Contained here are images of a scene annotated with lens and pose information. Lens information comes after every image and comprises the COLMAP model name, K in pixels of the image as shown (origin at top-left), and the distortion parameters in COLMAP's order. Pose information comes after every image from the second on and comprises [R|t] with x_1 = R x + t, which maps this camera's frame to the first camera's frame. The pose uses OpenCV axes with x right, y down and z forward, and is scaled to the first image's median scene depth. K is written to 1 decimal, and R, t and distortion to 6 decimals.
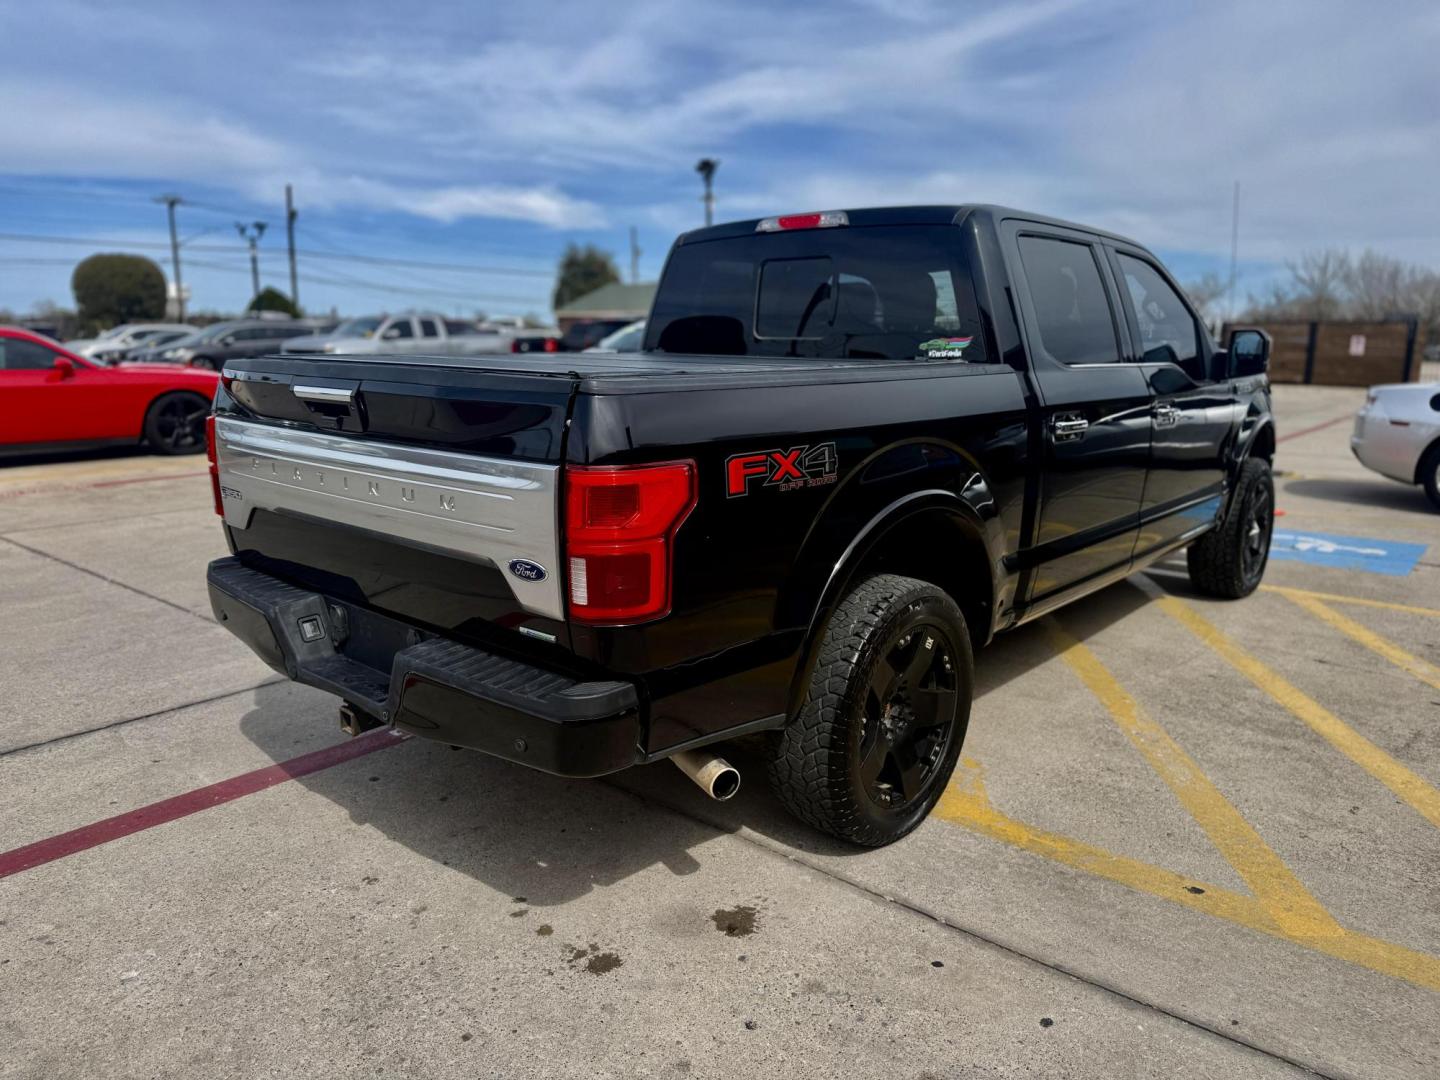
lens RADIAL K [[1033.0, 0, 720.0], [0, 1033.0, 540.0], [0, 0, 1]] dist [0.024420, -0.028125]
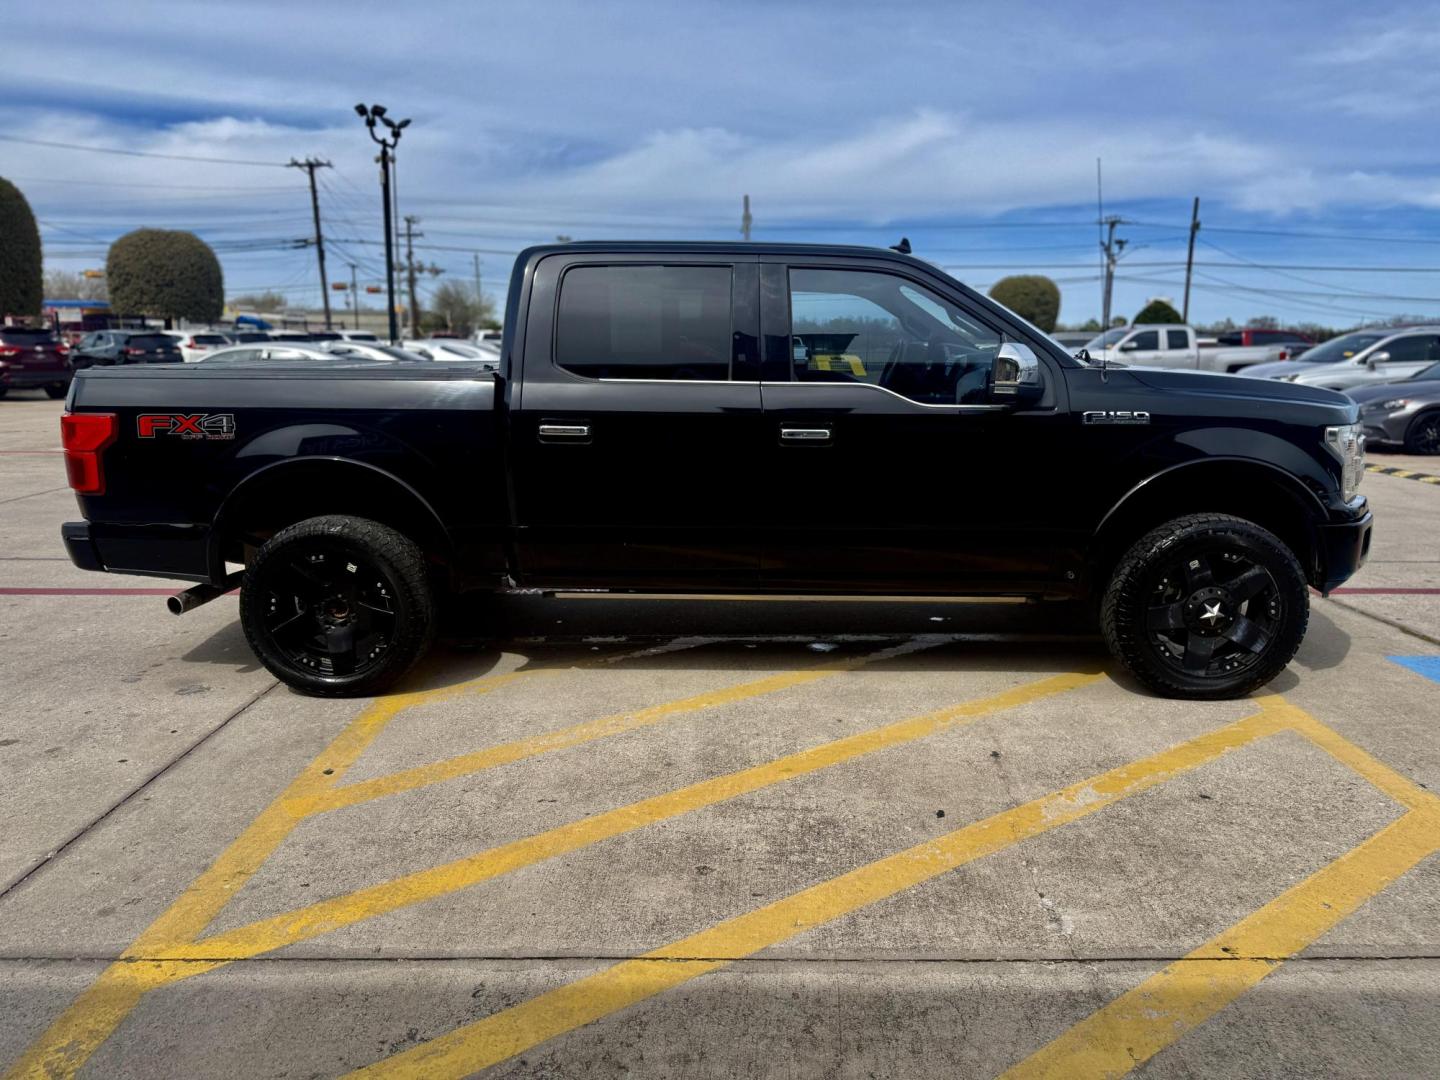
lens RADIAL K [[1065.8, 0, 743.6], [0, 1065.8, 542.7], [0, 0, 1]] dist [0.005277, 0.007435]
pose [[0.636727, 0.138515, -0.758546, 1.094501], [-0.148579, 0.987338, 0.055575, -0.061528], [0.756639, 0.077318, 0.649245, 0.304134]]
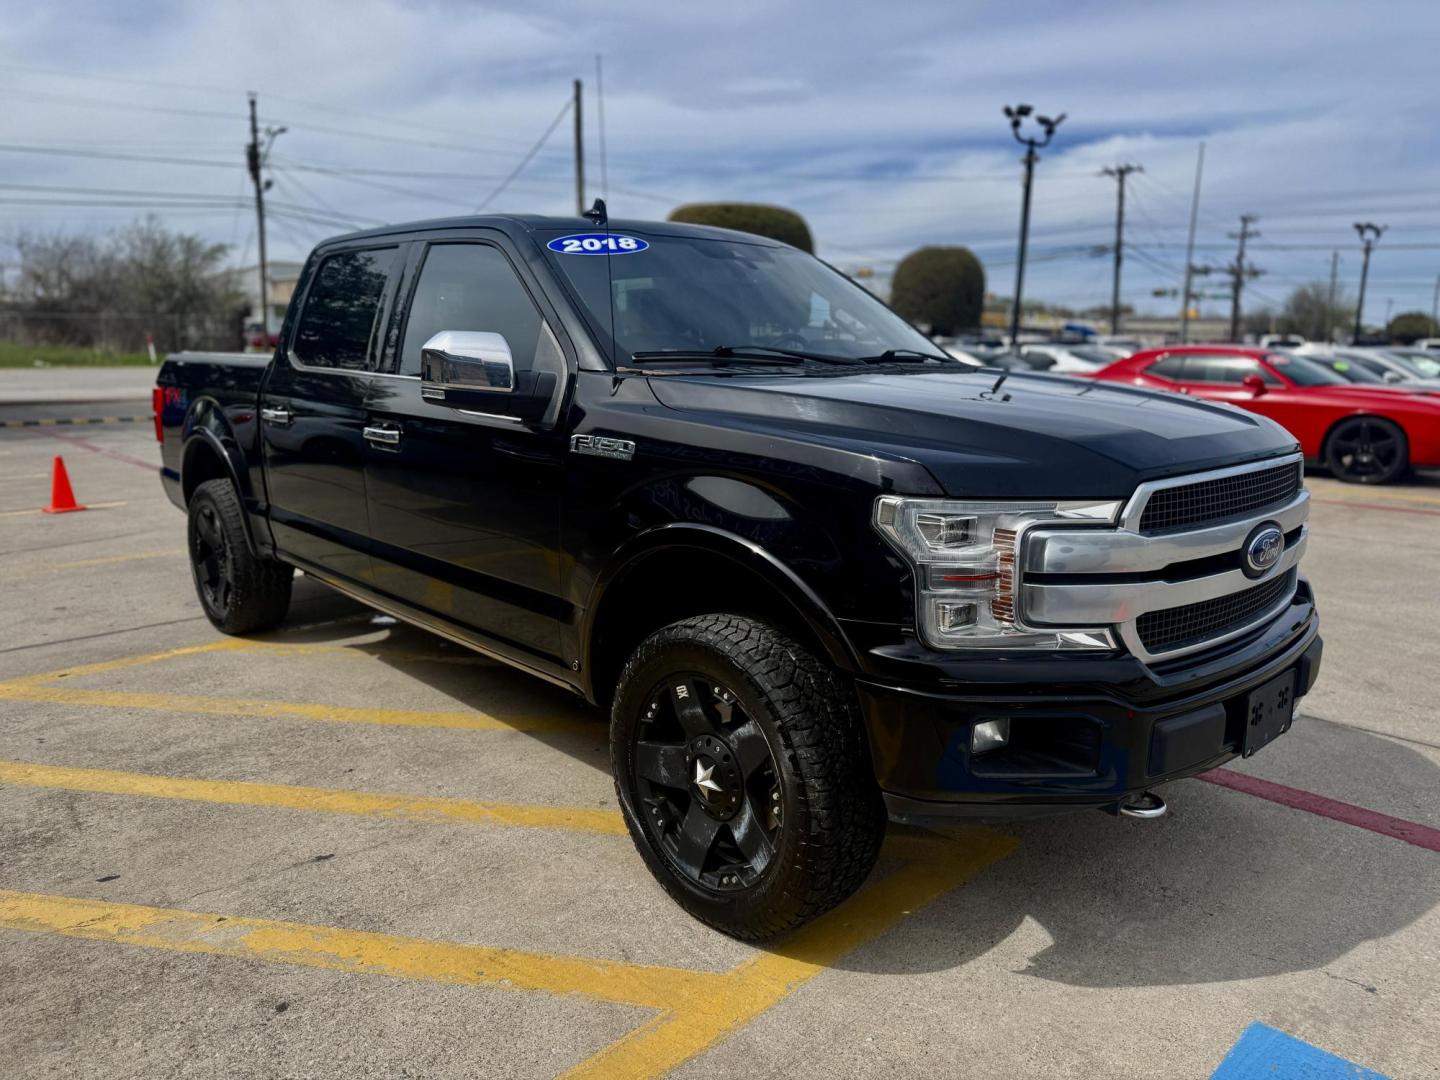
lens RADIAL K [[1035.9, 0, 710.4], [0, 1035.9, 544.9], [0, 0, 1]] dist [0.081192, -0.107977]
pose [[-0.126352, 0.181346, -0.975269, 1.172762], [-0.208333, 0.956371, 0.204823, -0.248843], [0.969862, 0.229060, -0.083059, 1.282217]]
